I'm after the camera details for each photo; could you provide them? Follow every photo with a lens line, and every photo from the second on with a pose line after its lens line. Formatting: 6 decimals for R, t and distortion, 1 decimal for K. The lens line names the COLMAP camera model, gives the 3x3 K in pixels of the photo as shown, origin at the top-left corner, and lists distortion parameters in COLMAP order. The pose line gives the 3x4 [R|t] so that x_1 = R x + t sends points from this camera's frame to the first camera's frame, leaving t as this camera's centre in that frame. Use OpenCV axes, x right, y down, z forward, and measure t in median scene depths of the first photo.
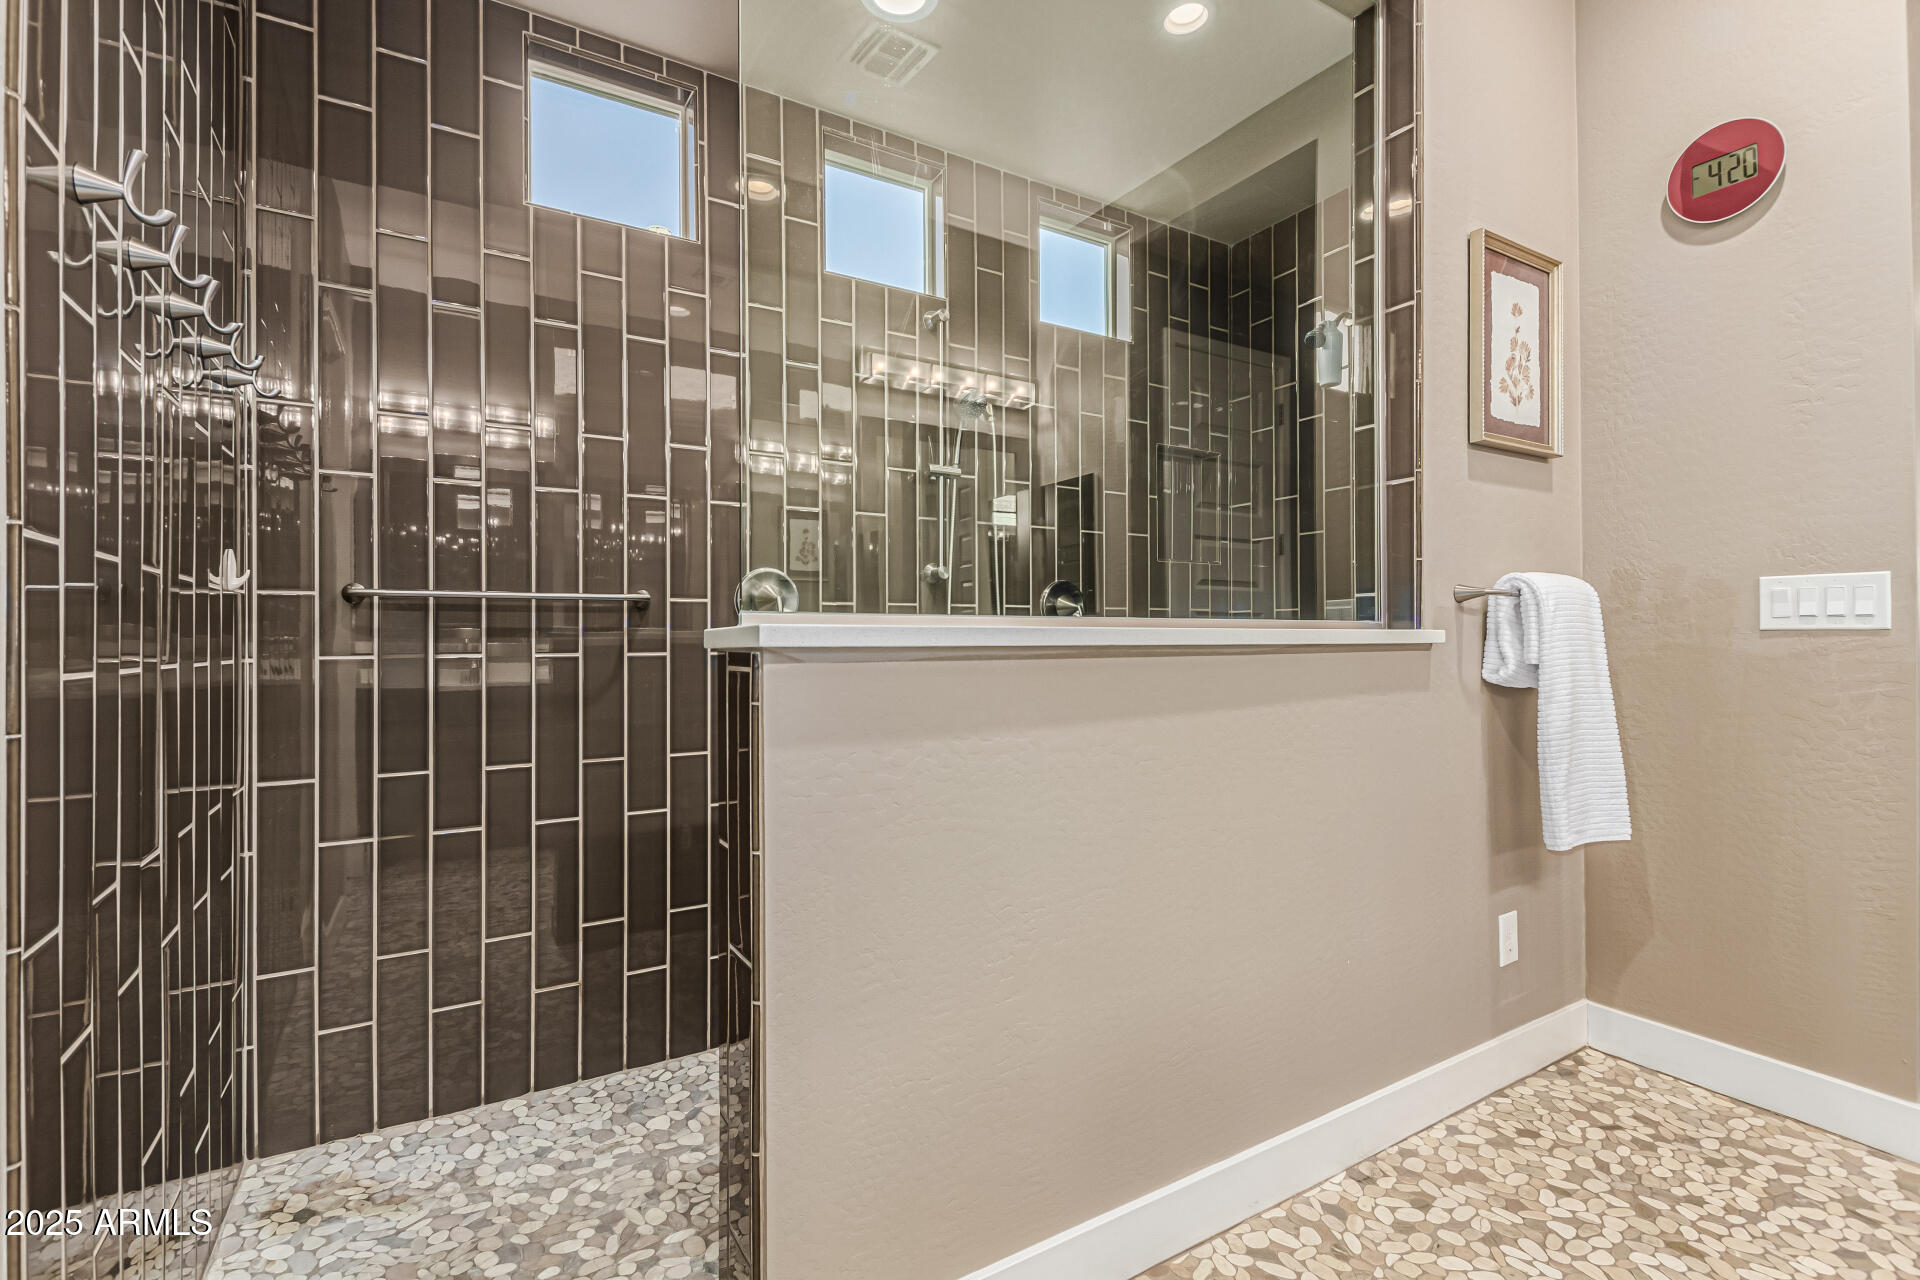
lens RADIAL K [[883.0, 0, 952.9], [0, 883.0, 640.3], [0, 0, 1]] dist [-0.000826, -0.000199]
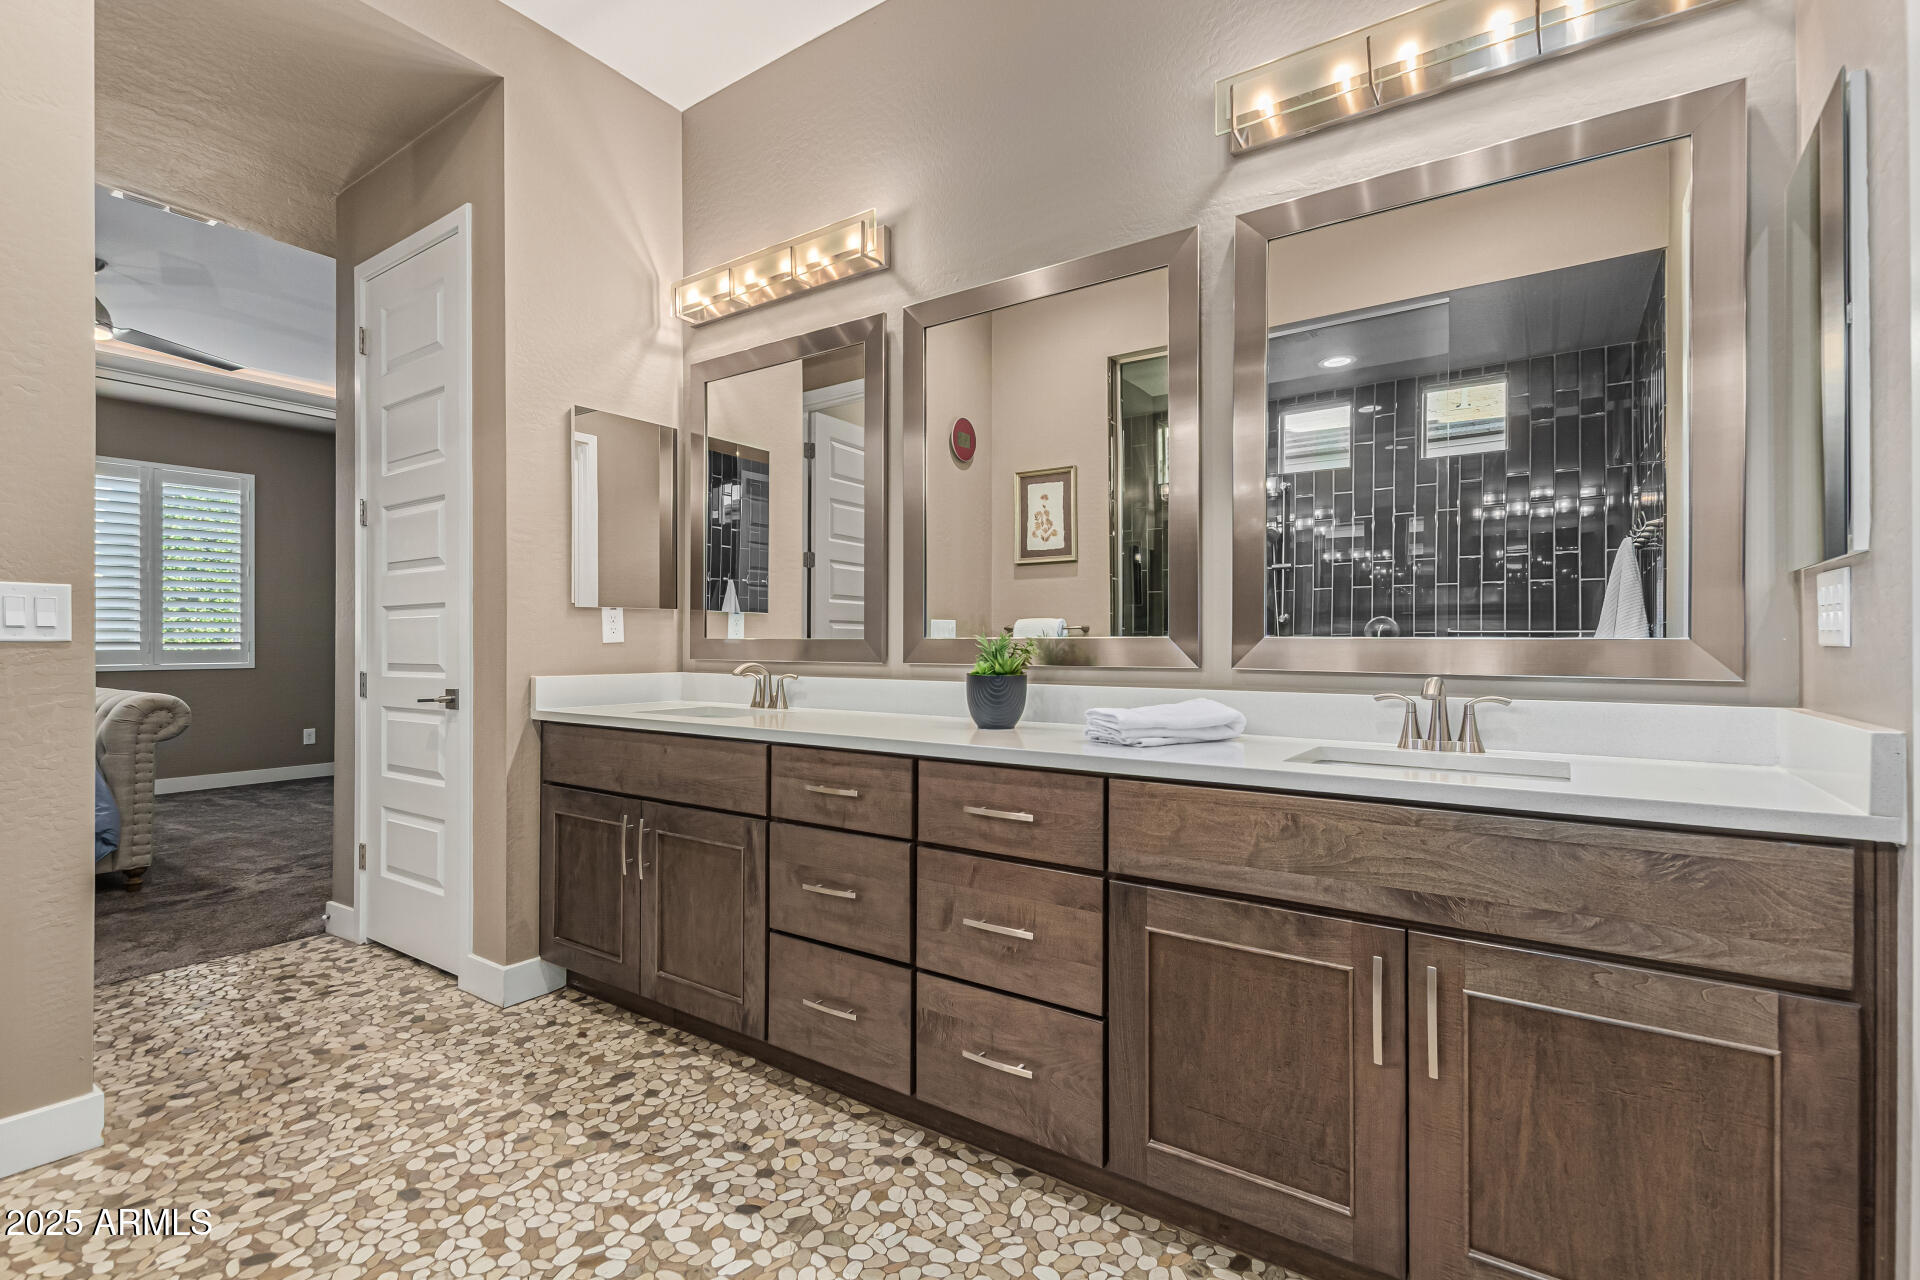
lens RADIAL K [[883.0, 0, 952.9], [0, 883.0, 640.3], [0, 0, 1]] dist [-0.000826, -0.000199]
pose [[-0.397948, 0.005655, 0.917391, -0.283430], [0.009532, 0.999953, -0.002029, -0.001972], [-0.917359, 0.007937, -0.397983, 0.469738]]
